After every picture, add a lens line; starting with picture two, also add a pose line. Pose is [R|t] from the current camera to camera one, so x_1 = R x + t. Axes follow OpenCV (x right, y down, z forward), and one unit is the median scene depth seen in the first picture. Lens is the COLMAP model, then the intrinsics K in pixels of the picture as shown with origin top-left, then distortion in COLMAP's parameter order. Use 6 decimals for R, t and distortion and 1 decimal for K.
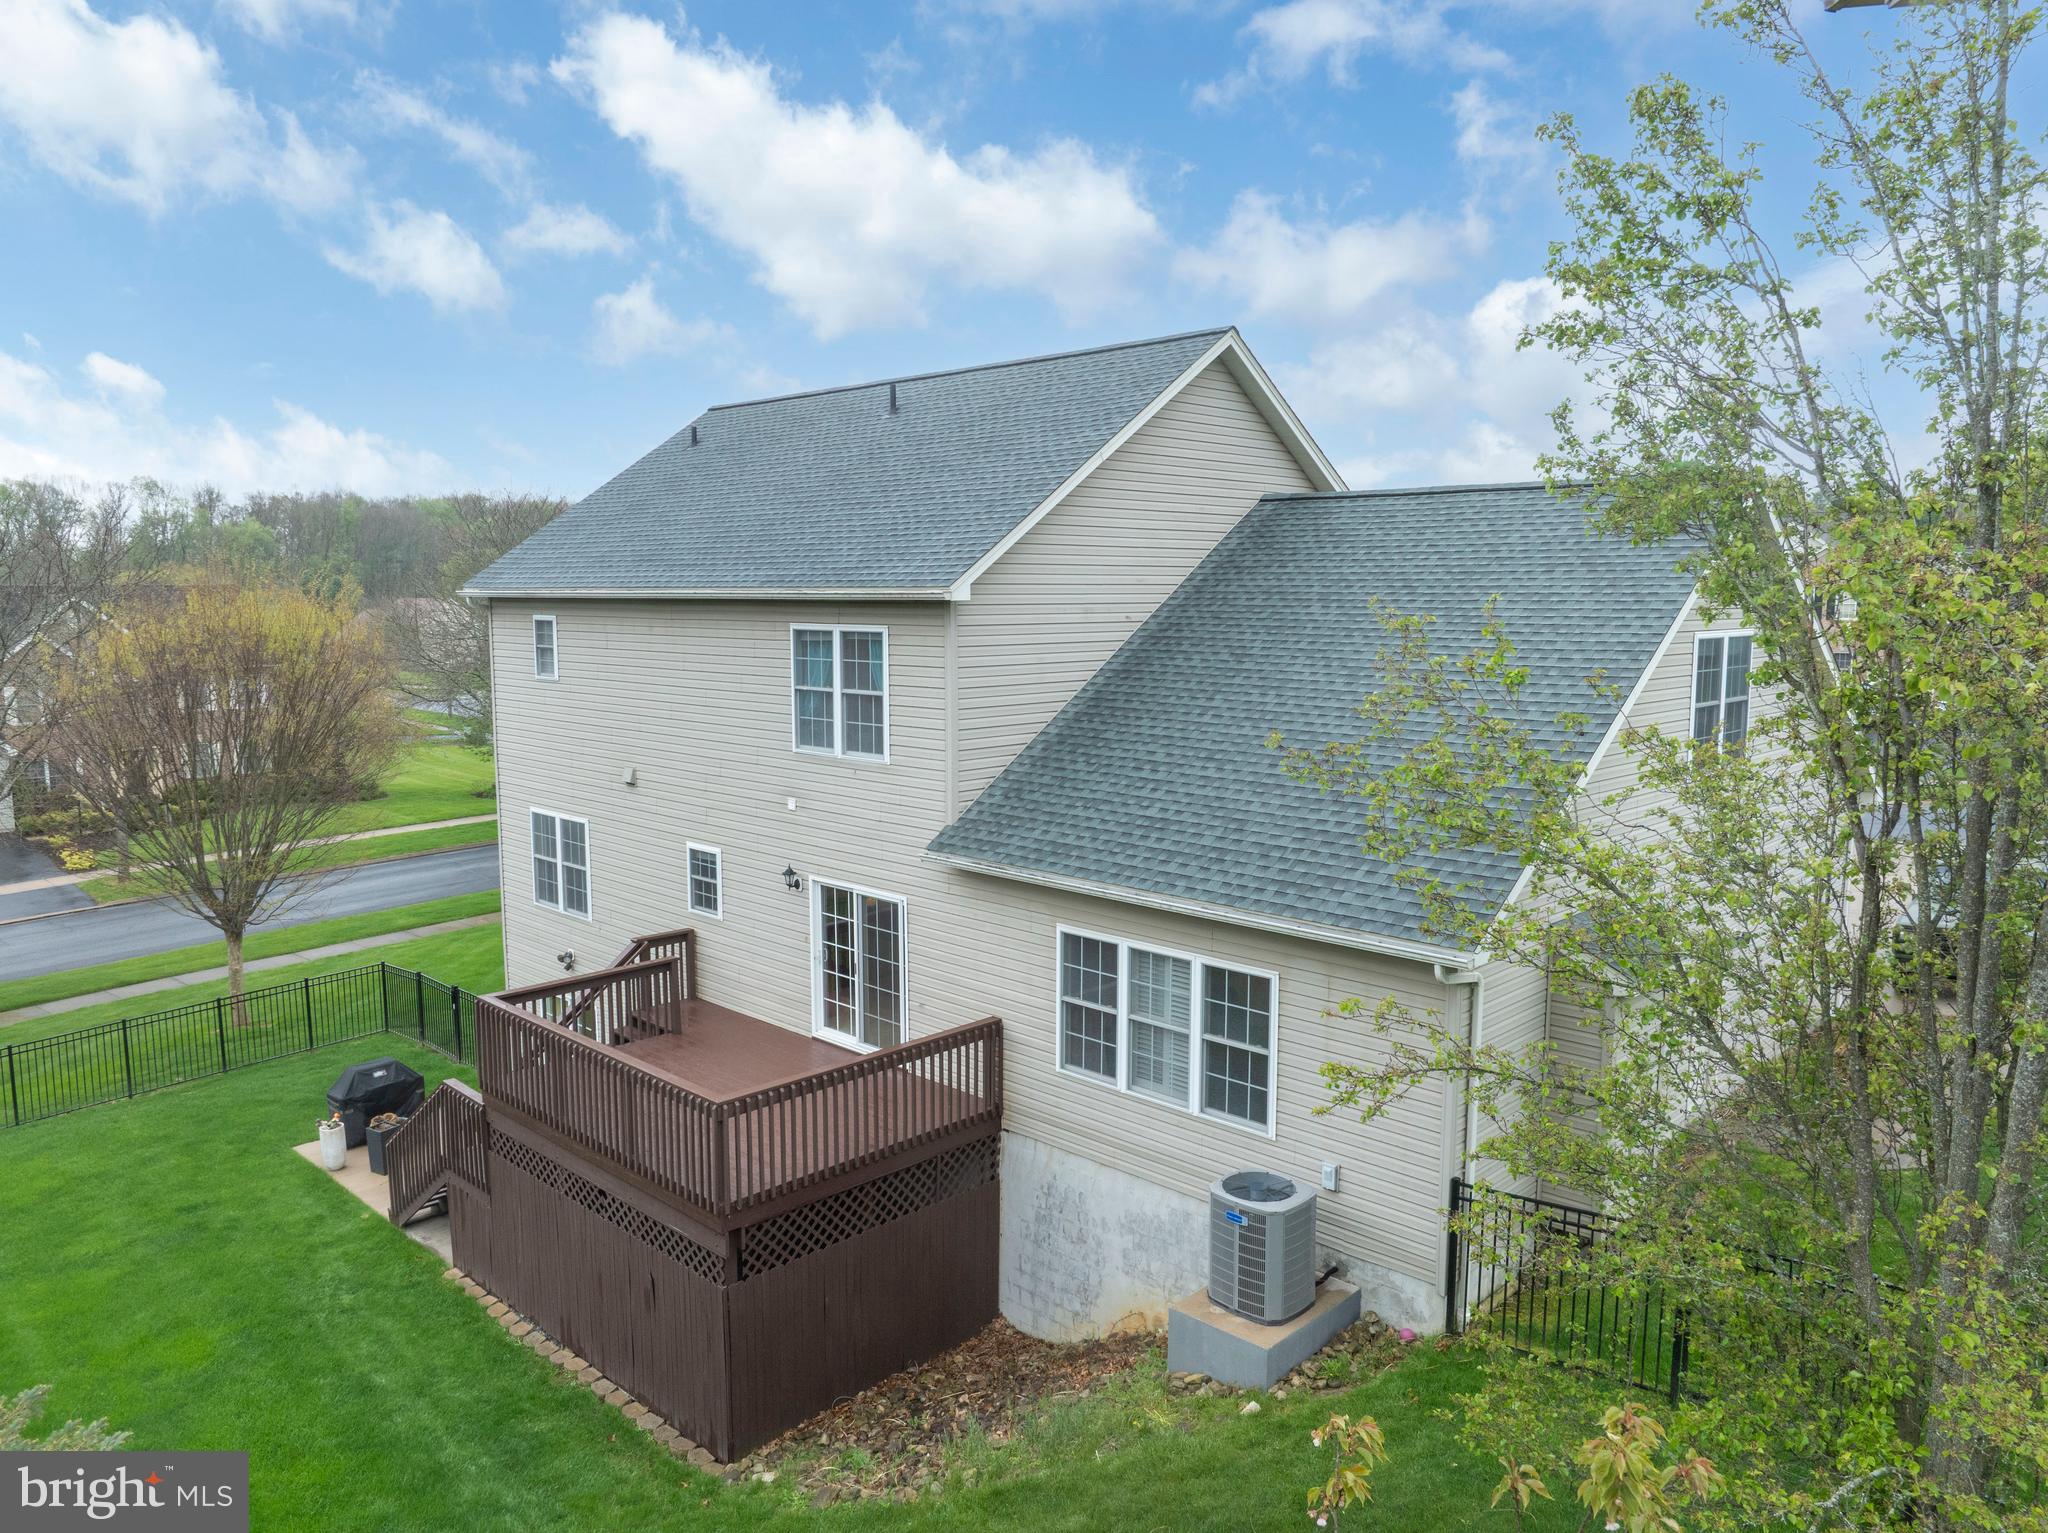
lens RADIAL K [[1446.1, 0, 1028.2], [0, 1446.1, 770.2], [0, 0, 1]] dist [-0.033570, 0.001008]
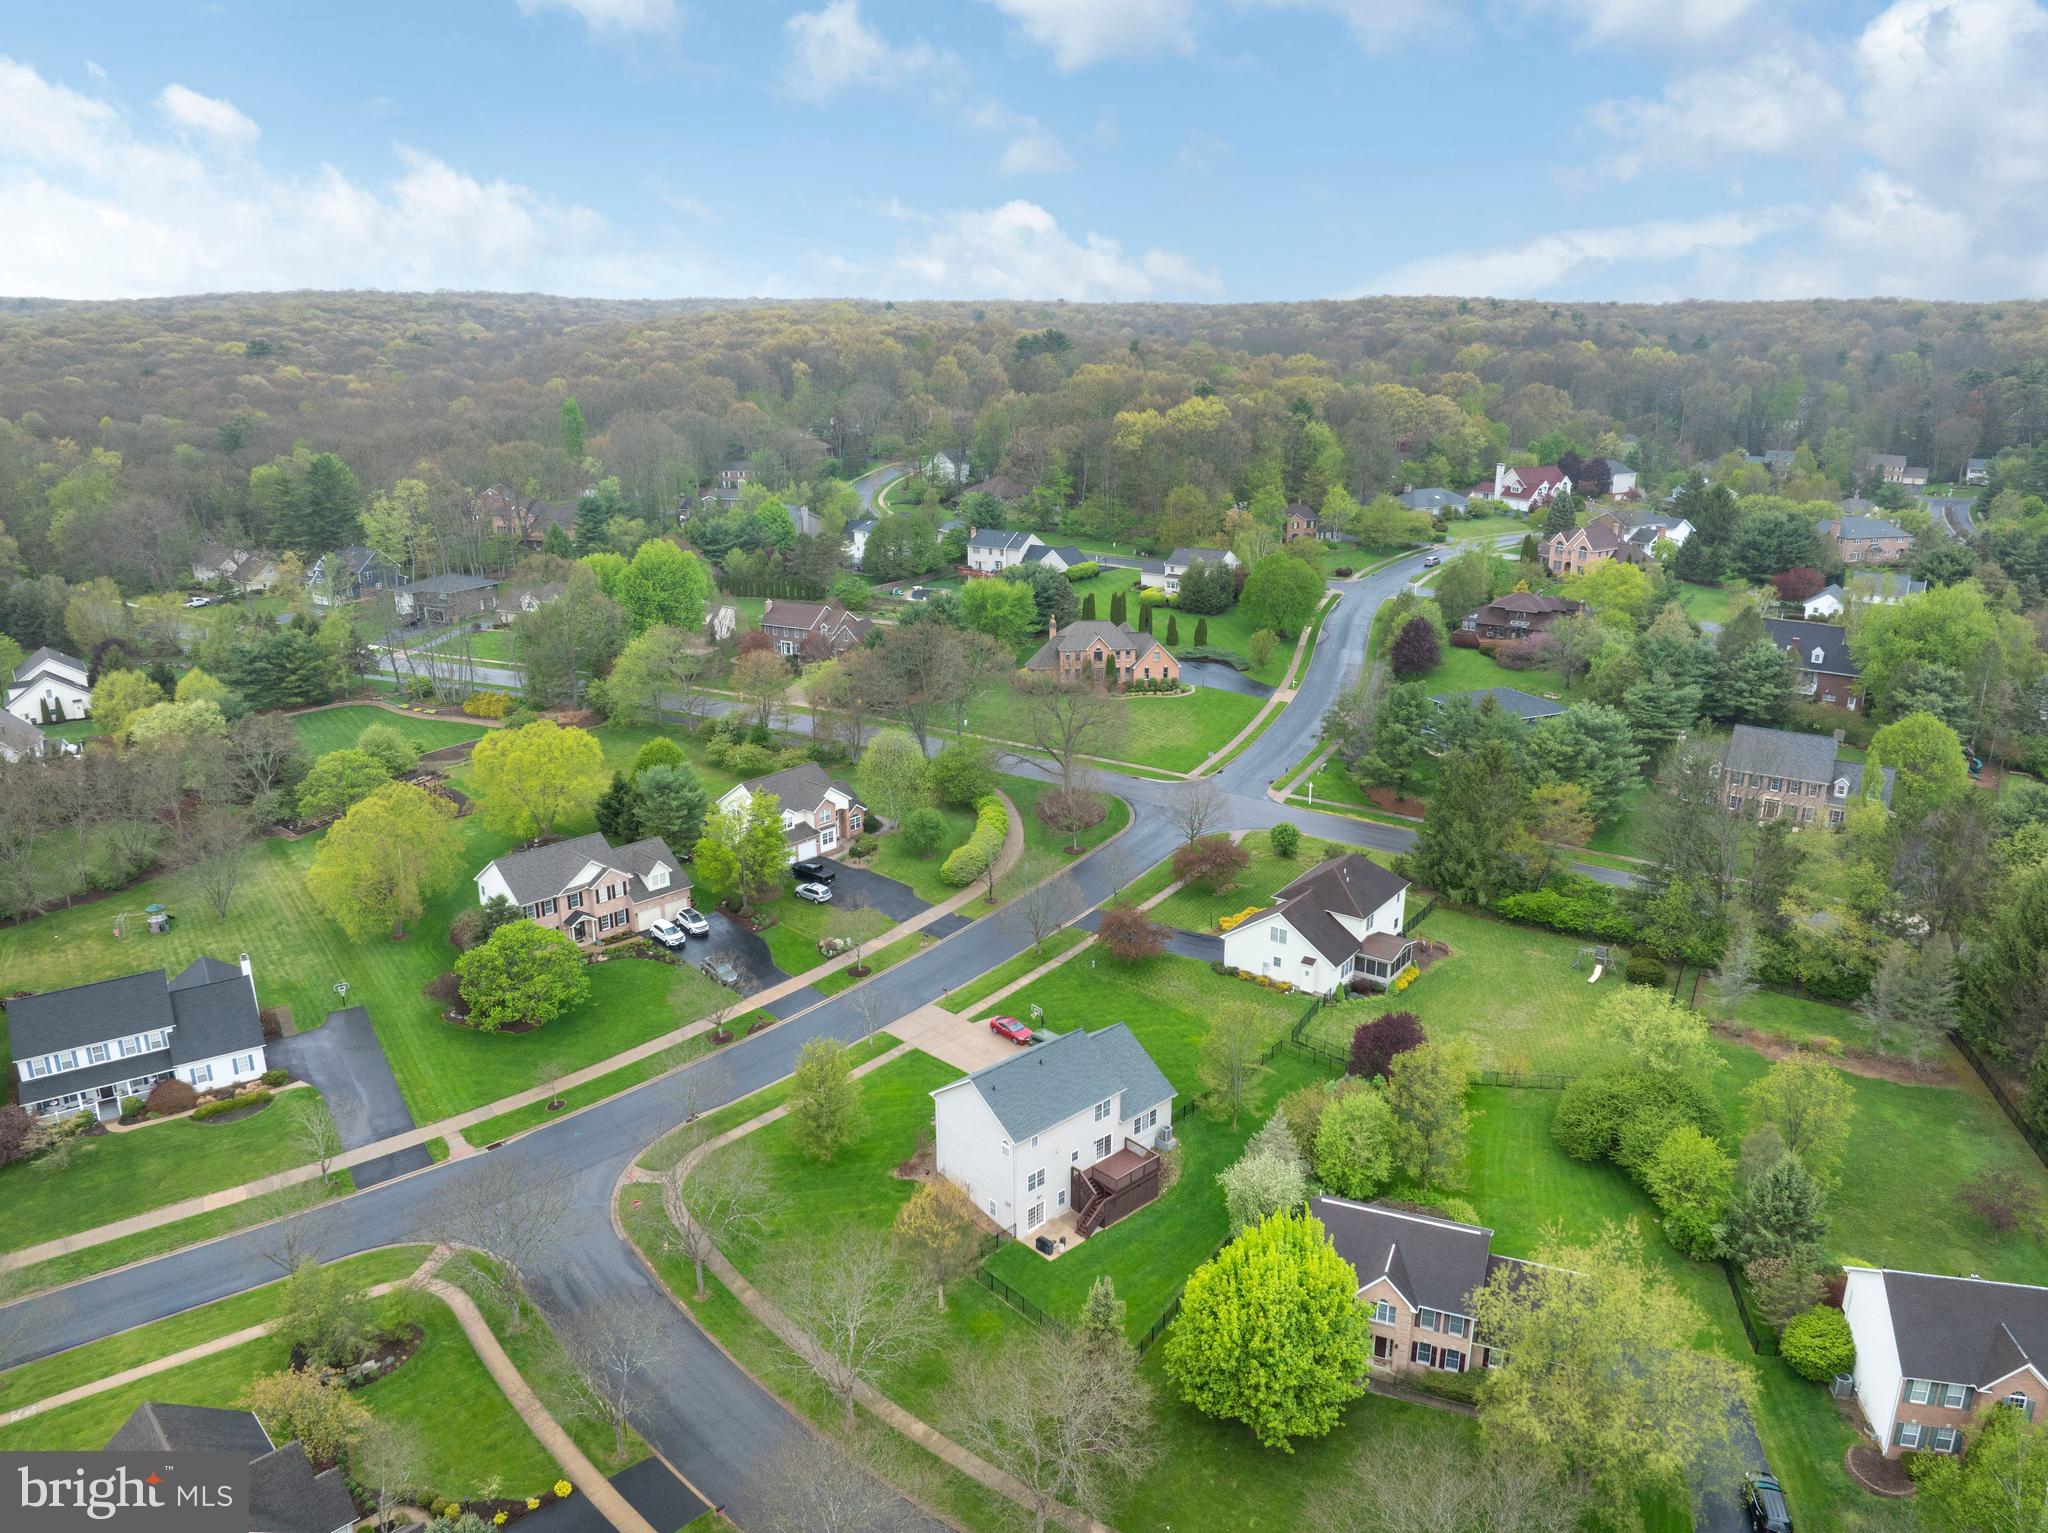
lens RADIAL K [[1446.1, 0, 1028.2], [0, 1446.1, 770.2], [0, 0, 1]] dist [-0.033570, 0.001008]
pose [[0.046905, -0.296689, 0.953822, -5.834541], [0.126914, 0.948904, 0.288919, -3.397673], [-0.990804, 0.107502, 0.082162, 0.628871]]
